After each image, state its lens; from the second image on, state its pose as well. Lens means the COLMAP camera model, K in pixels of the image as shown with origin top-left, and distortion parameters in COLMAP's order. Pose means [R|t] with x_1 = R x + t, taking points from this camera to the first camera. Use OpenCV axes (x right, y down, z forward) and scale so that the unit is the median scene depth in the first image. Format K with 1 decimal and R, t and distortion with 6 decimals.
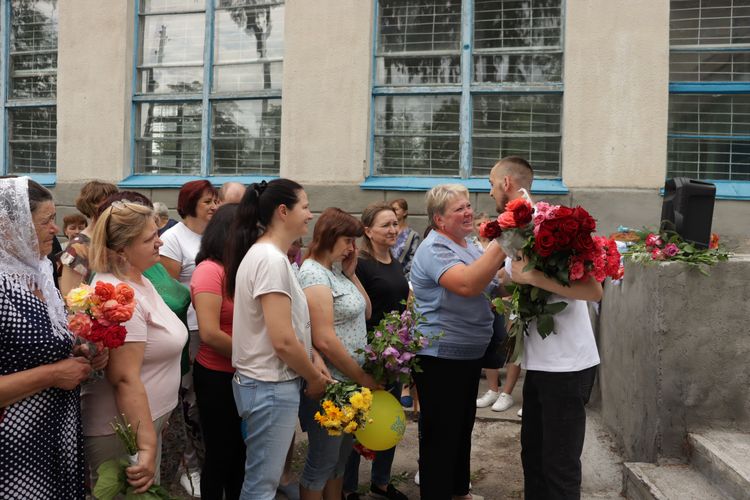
lens RADIAL K [[620.7, 0, 381.1], [0, 620.7, 247.2], [0, 0, 1]] dist [-0.172798, 0.151767]
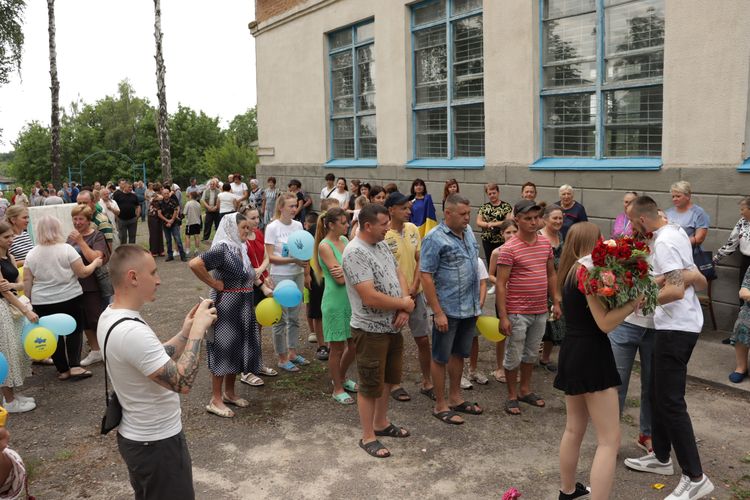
lens RADIAL K [[620.7, 0, 380.5], [0, 620.7, 252.9], [0, 0, 1]] dist [-0.172798, 0.151767]
pose [[0.743677, 0.057742, -0.666041, 0.194011], [0.014081, 0.994689, 0.101956, -0.069404], [0.668391, -0.085201, 0.738914, -0.143132]]
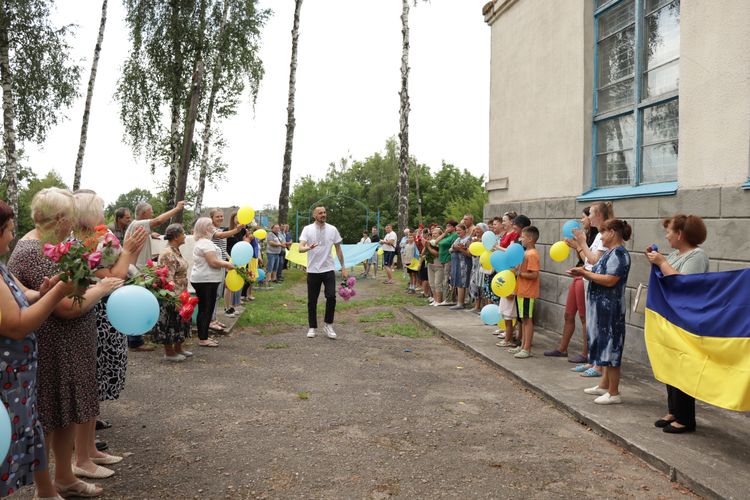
lens RADIAL K [[620.7, 0, 377.0], [0, 620.7, 245.0], [0, 0, 1]] dist [-0.172798, 0.151767]
pose [[0.389693, 0.005733, -0.920927, -0.400646], [-0.048562, 0.998717, -0.014332, -0.021549], [0.919664, 0.050307, 0.389471, 0.470047]]
